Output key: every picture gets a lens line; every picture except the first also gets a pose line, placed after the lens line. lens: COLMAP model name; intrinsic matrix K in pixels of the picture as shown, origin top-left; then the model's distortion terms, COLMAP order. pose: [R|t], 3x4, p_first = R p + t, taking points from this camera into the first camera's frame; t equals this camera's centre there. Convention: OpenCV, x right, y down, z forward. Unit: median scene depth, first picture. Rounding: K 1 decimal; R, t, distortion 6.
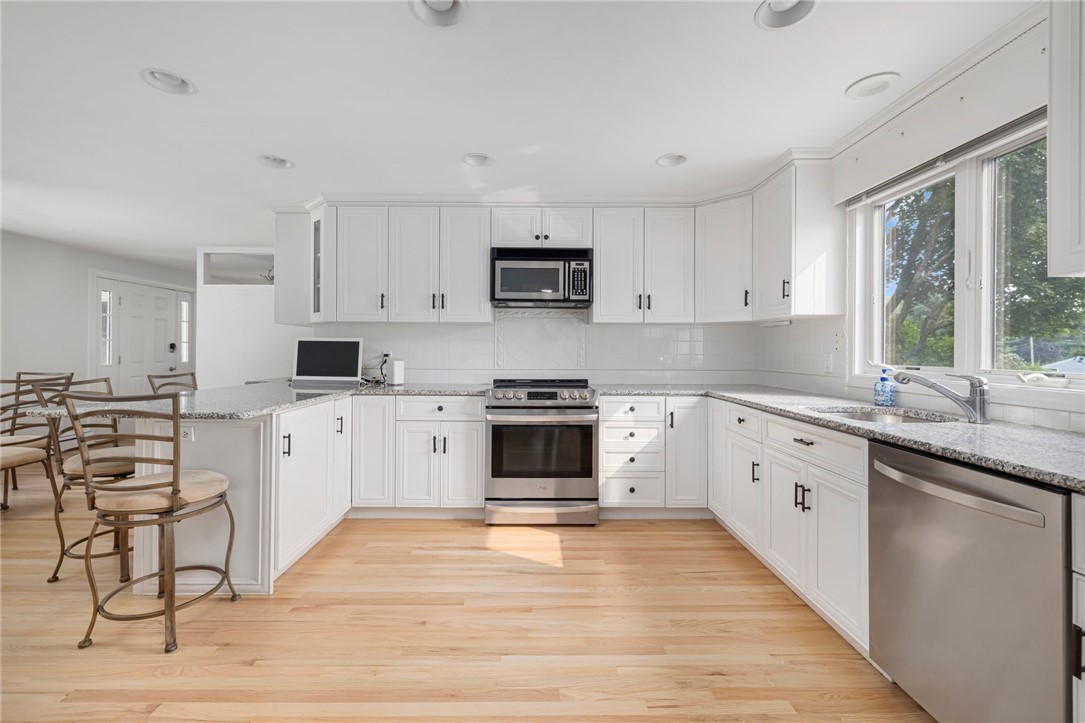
lens RADIAL K [[455.7, 0, 537.6], [0, 455.7, 352.2], [0, 0, 1]] dist [0.001389, 0.000027]
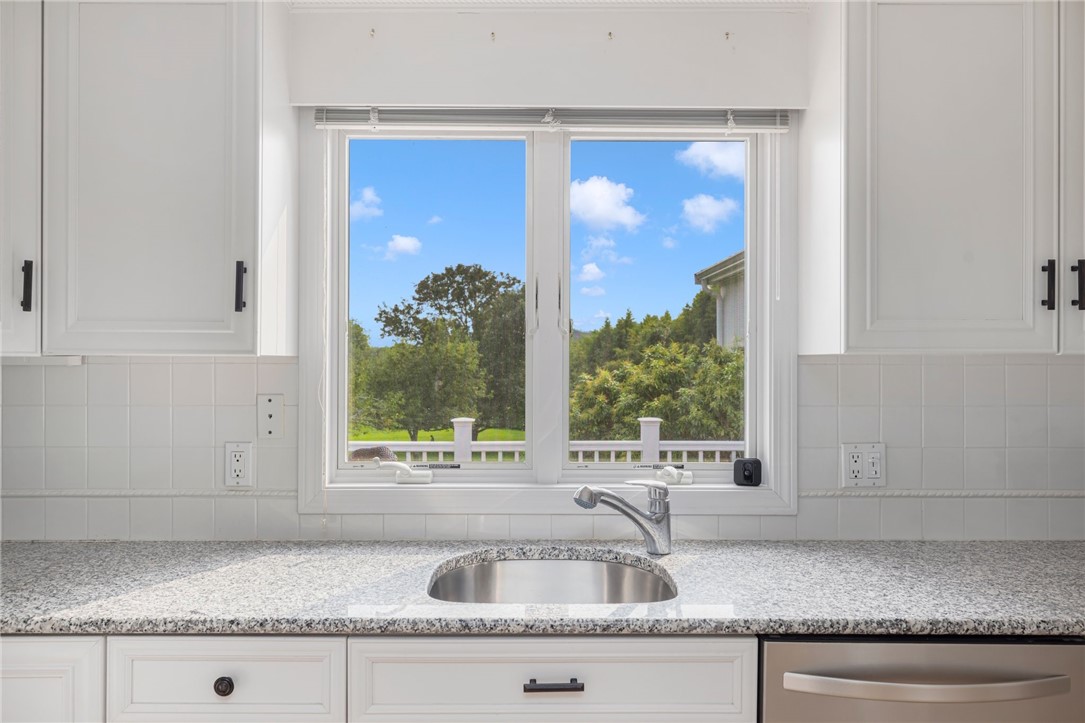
lens RADIAL K [[822.7, 0, 532.0], [0, 822.7, 359.2], [0, 0, 1]] dist [0.005997, 0.002973]
pose [[0.001299, -0.002780, 0.999995, -0.117487], [0.000766, 0.999996, 0.002779, -0.070146], [-0.999999, 0.000763, 0.001301, 0.661703]]
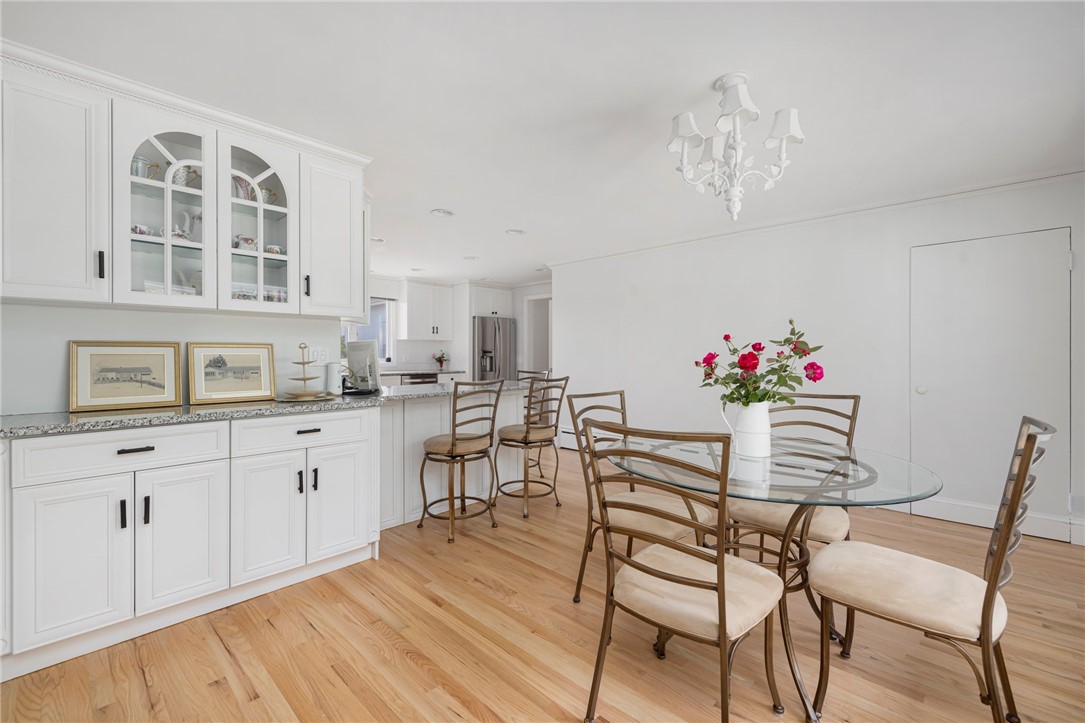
lens RADIAL K [[455.7, 0, 537.8], [0, 455.7, 352.8], [0, 0, 1]] dist [0.001389, 0.000027]
pose [[-0.714942, -0.002364, 0.699180, -1.551659], [-0.000747, 0.999996, 0.002617, -0.011360], [-0.699184, 0.001349, -0.714941, 1.593774]]
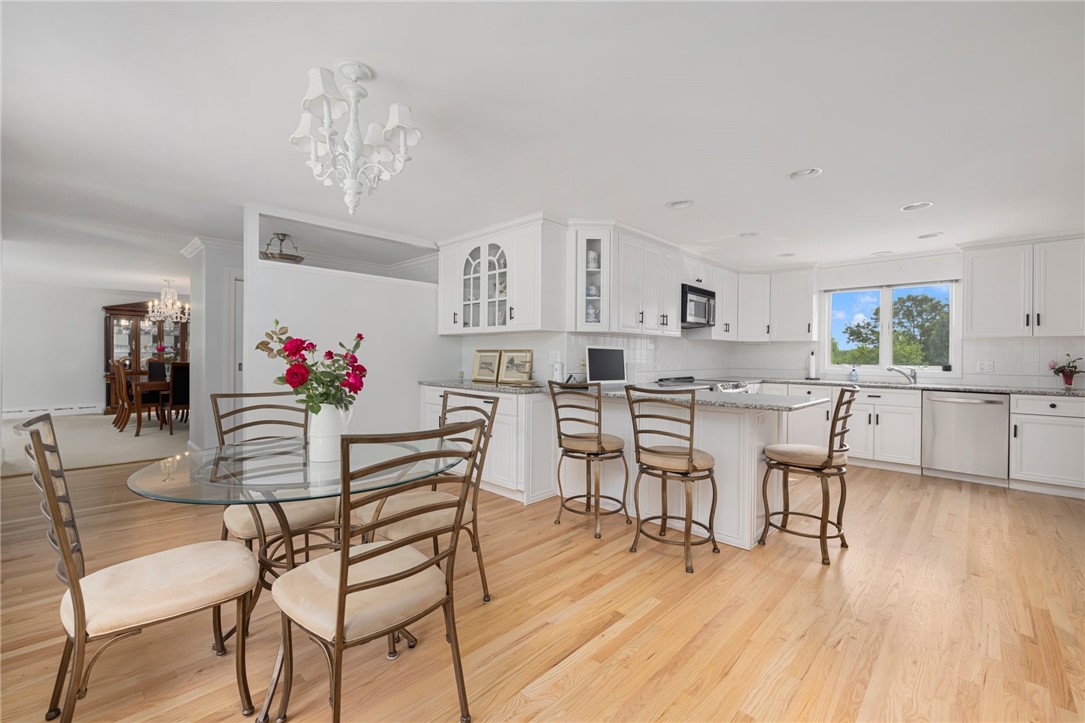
lens RADIAL K [[455.7, 0, 535.9], [0, 455.7, 357.3], [0, 0, 1]] dist [0.001389, 0.000027]
pose [[0.705636, 0.000298, 0.708574, -1.554141], [-0.003169, 0.999991, 0.002736, -0.007351], [-0.708567, -0.004176, 0.705631, 0.367771]]
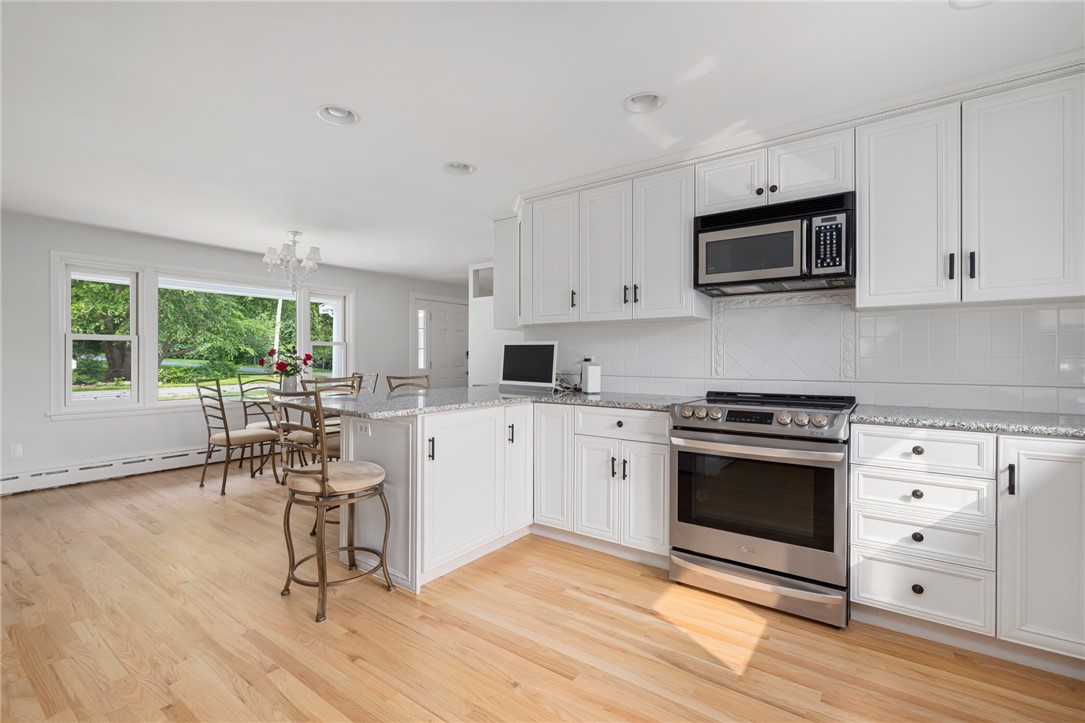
lens RADIAL K [[489.2, 0, 532.5], [0, 489.2, 359.5], [0, 0, 1]] dist [-0.008445, 0.001993]
pose [[0.797248, -0.001018, -0.603651, 0.192243], [0.001107, 0.999999, -0.000224, 0.007558], [0.603651, -0.000490, 0.797249, 0.206495]]
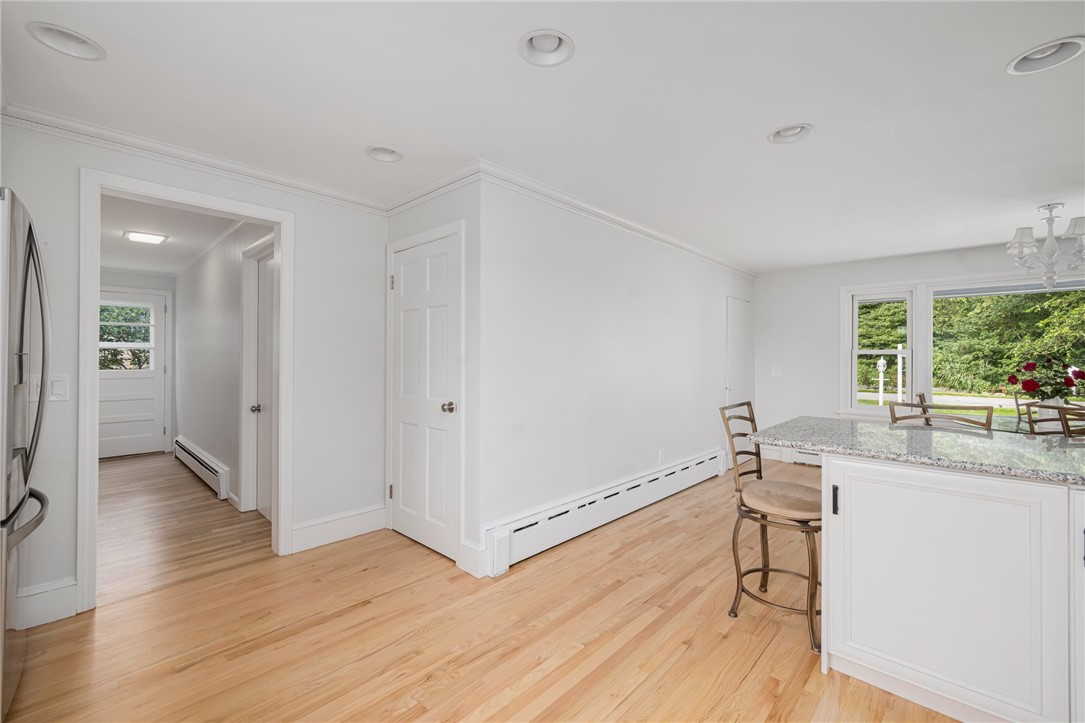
lens RADIAL K [[455.7, 0, 535.0], [0, 455.7, 354.2], [0, 0, 1]] dist [0.001389, 0.000027]
pose [[-0.704161, -0.015343, -0.709874, 0.266940], [-0.010543, 0.999882, -0.011152, -0.021279], [0.709962, -0.000369, -0.704240, 0.857053]]
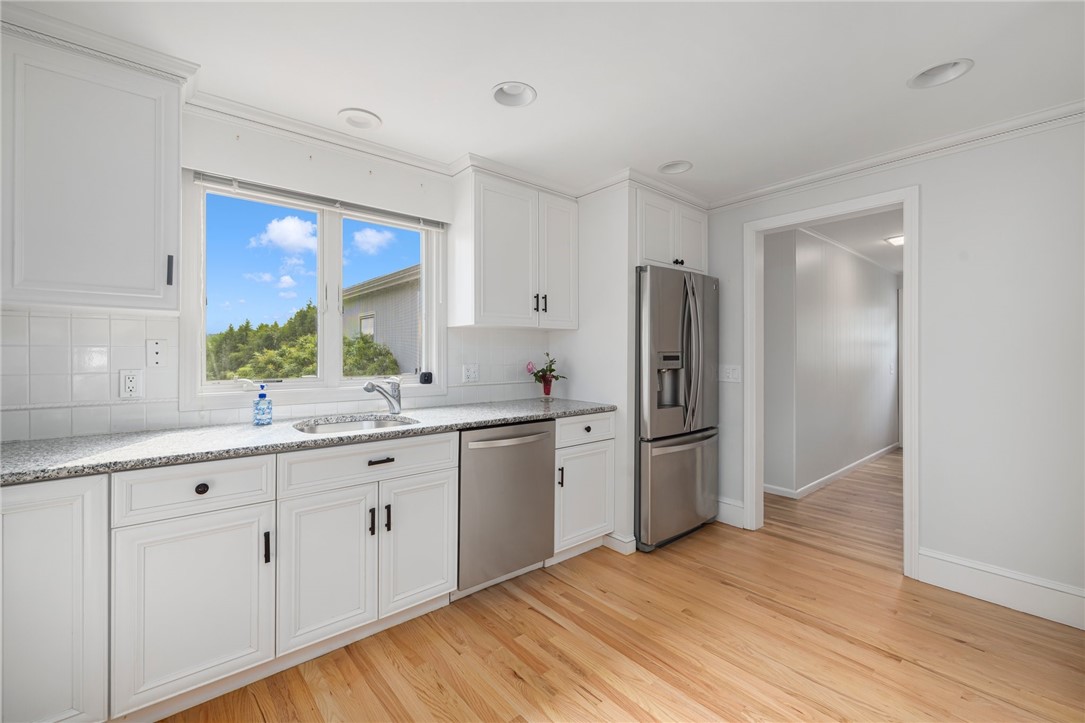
lens RADIAL K [[455.7, 0, 534.4], [0, 455.7, 356.7], [0, 0, 1]] dist [0.001389, 0.000027]
pose [[-0.634028, -0.009172, 0.773256, -0.236540], [-0.000823, 0.999937, 0.011186, -0.022769], [-0.773310, 0.006456, -0.633995, 0.881307]]
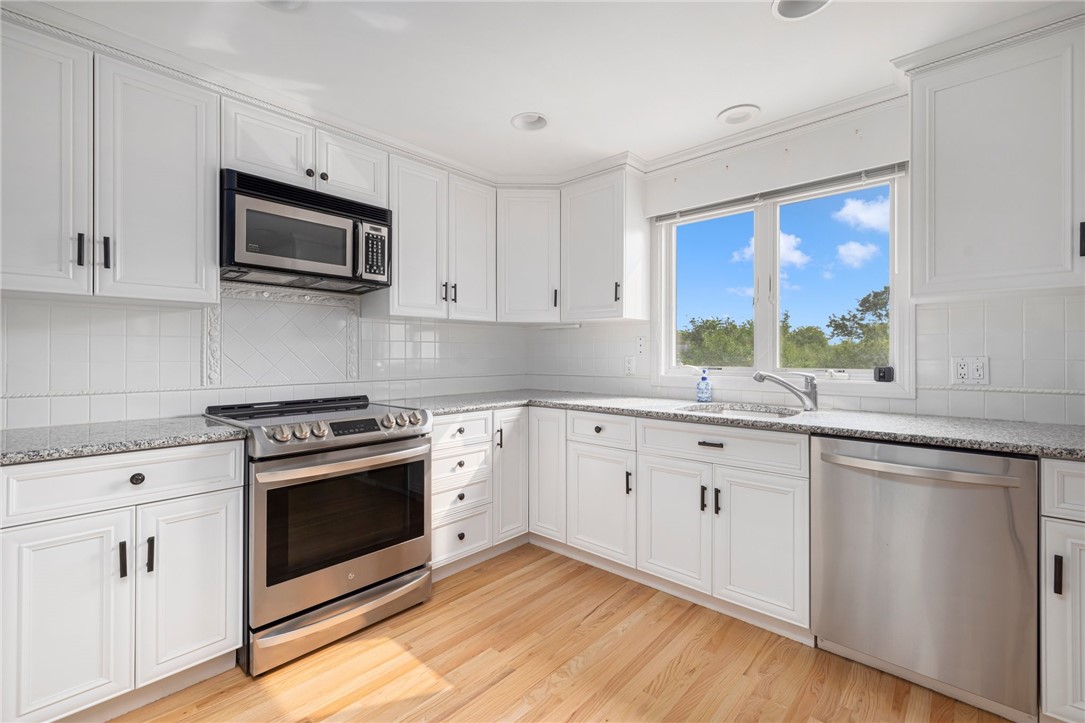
lens RADIAL K [[474.4, 0, 536.7], [0, 474.4, 354.7], [0, 0, 1]] dist [0.004834, -0.000497]
pose [[0.685126, -0.004353, 0.728412, -0.288843], [0.005294, 0.999985, 0.000997, -0.003017], [-0.728405, 0.003173, 0.685139, 0.364589]]
